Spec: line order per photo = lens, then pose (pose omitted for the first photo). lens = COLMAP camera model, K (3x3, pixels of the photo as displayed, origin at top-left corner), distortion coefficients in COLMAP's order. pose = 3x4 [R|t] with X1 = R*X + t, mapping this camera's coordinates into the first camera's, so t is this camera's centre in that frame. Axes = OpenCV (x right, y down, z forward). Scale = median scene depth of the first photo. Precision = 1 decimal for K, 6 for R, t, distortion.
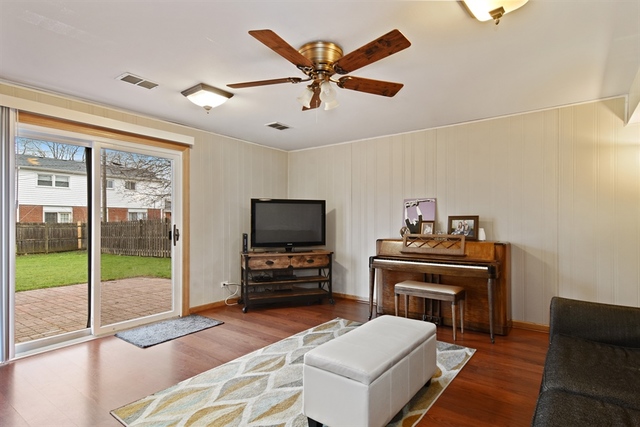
lens RADIAL K [[347.5, 0, 323.4], [0, 347.5, 214.6], [0, 0, 1]] dist [-0.000337, 0.000394]
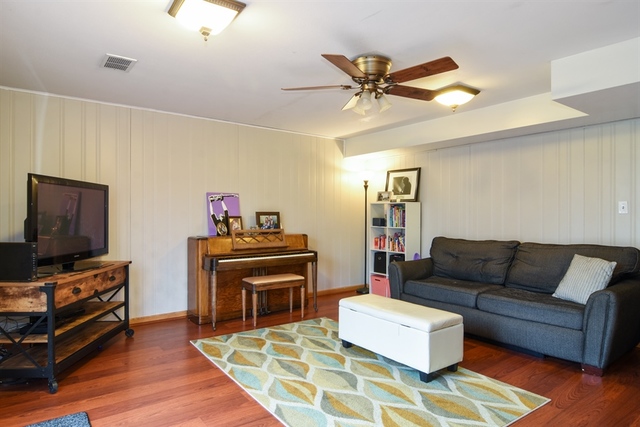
lens RADIAL K [[396.6, 0, 321.1], [0, 396.6, 206.2], [0, 0, 1]] dist [-0.002451, -0.001124]
pose [[0.254199, 0.023033, 0.966878, -0.783535], [-0.018758, 0.999646, -0.018882, 0.005951], [-0.966970, -0.013337, 0.254541, 0.517197]]
